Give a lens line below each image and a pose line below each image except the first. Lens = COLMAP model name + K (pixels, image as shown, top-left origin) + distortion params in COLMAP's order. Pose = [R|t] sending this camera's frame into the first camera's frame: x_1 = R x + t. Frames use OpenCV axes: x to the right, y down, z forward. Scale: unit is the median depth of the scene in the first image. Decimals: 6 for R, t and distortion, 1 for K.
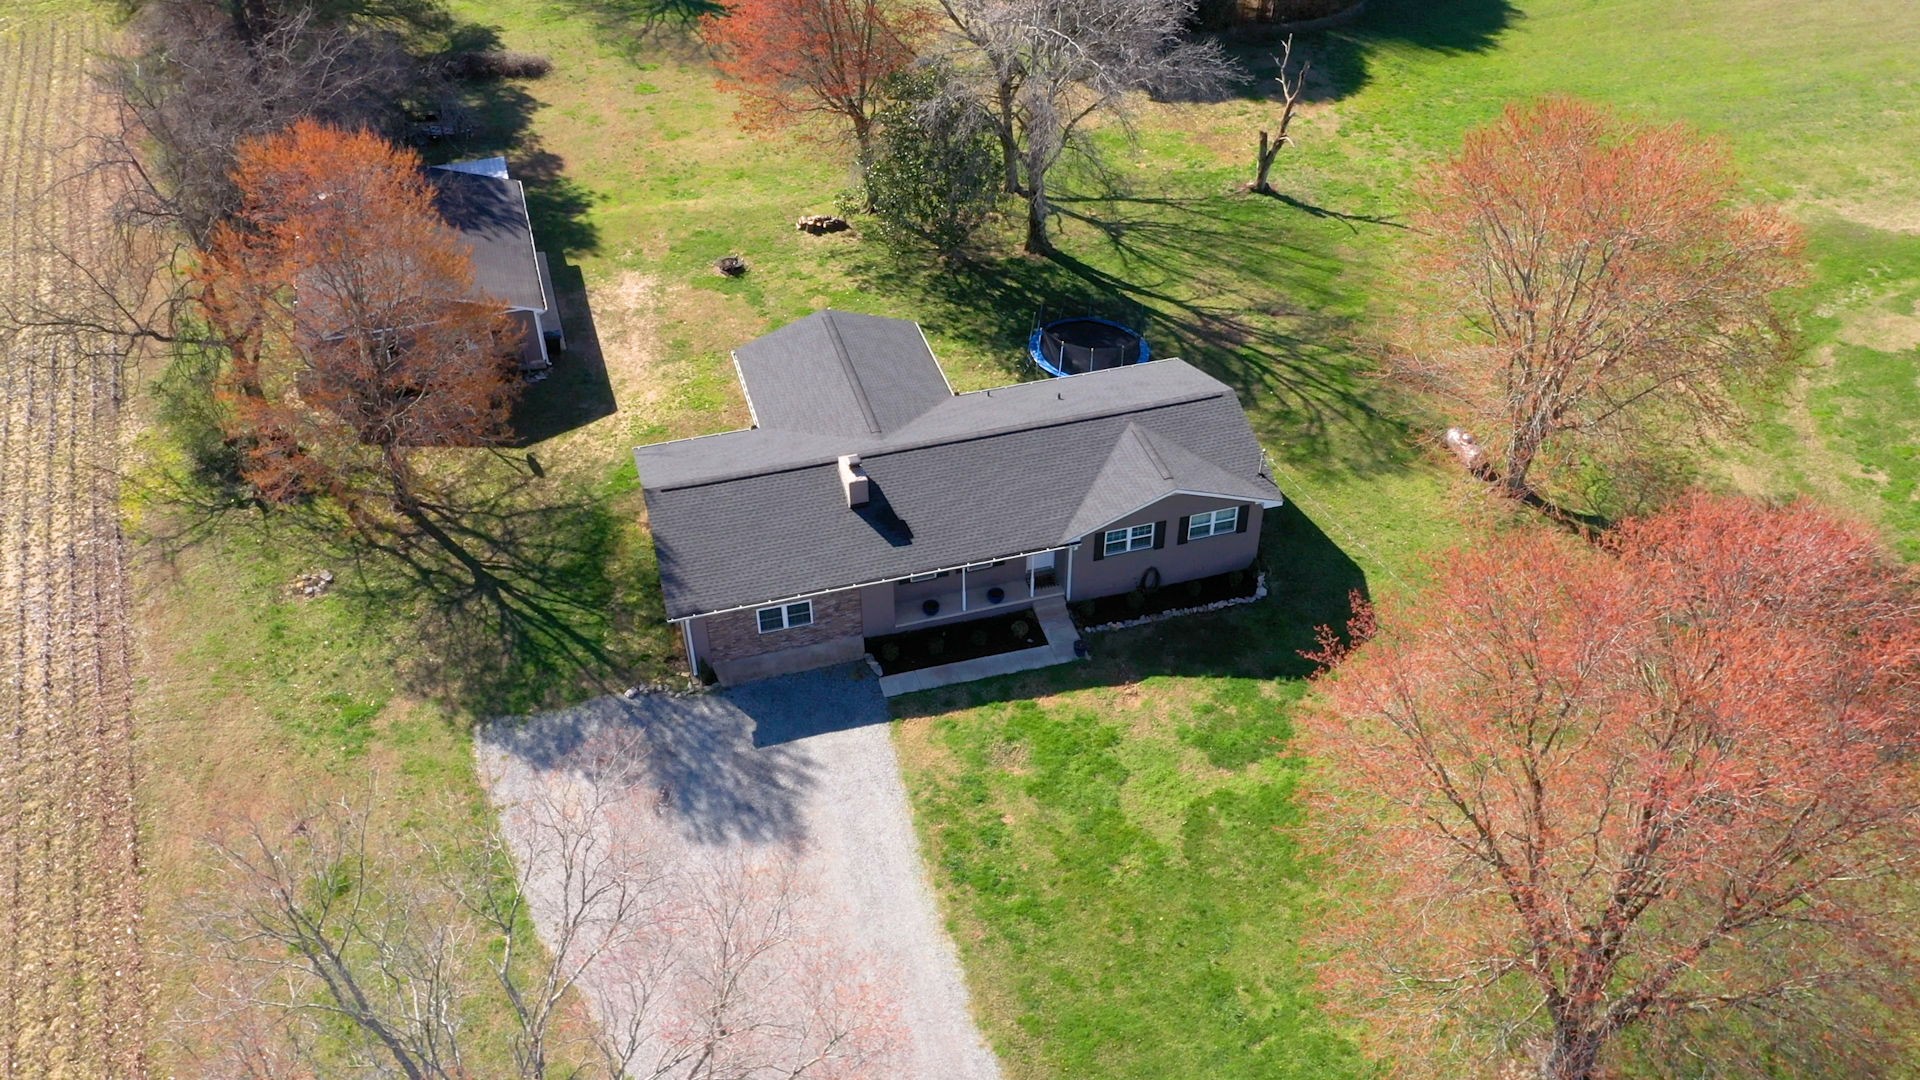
lens RADIAL K [[1514.0, 0, 953.1], [0, 1514.0, 548.3], [0, 0, 1]] dist [0.011303, 0.008500]
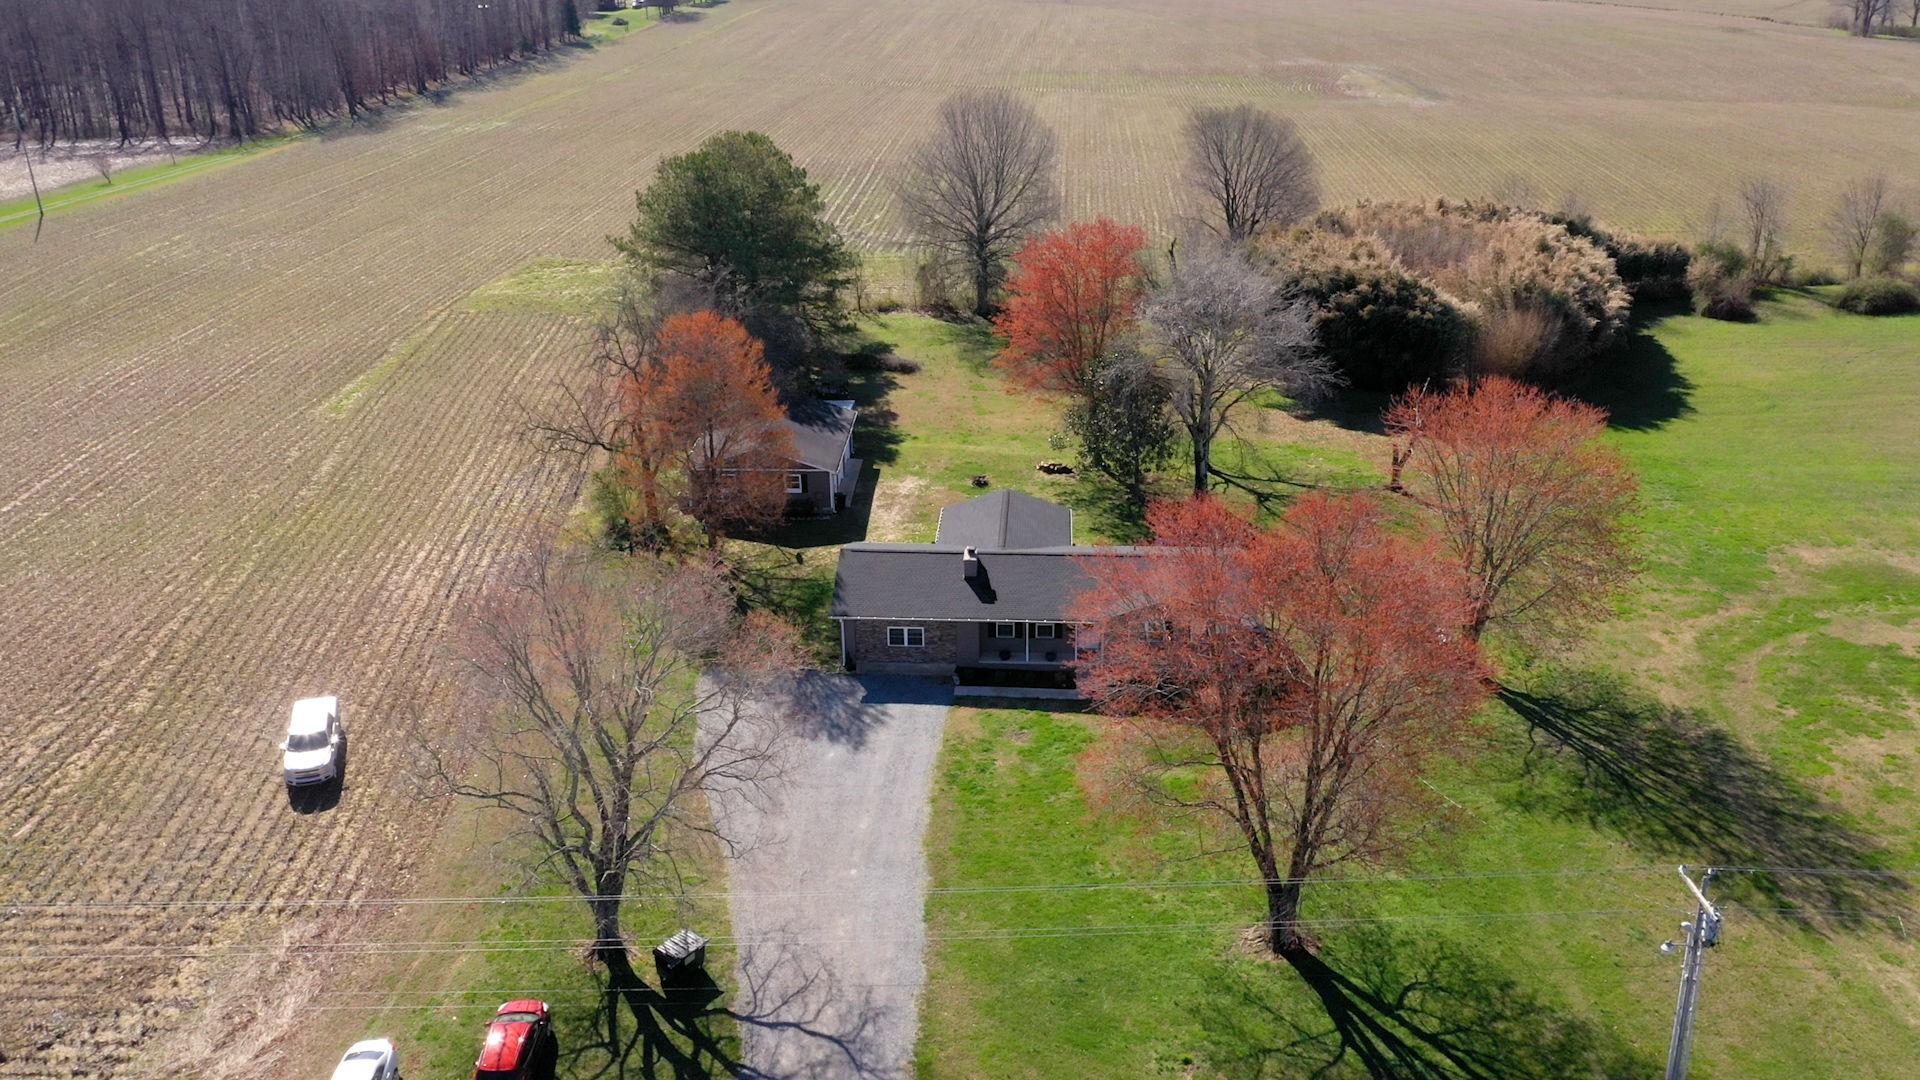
lens RADIAL K [[1514.0, 0, 965.5], [0, 1514.0, 535.5], [0, 0, 1]] dist [0.011303, 0.008500]
pose [[0.945216, 0.125124, -0.301513, 0.334770], [-0.207559, 0.943245, -0.259246, 0.282306], [0.251962, 0.307625, 0.917541, -0.354479]]
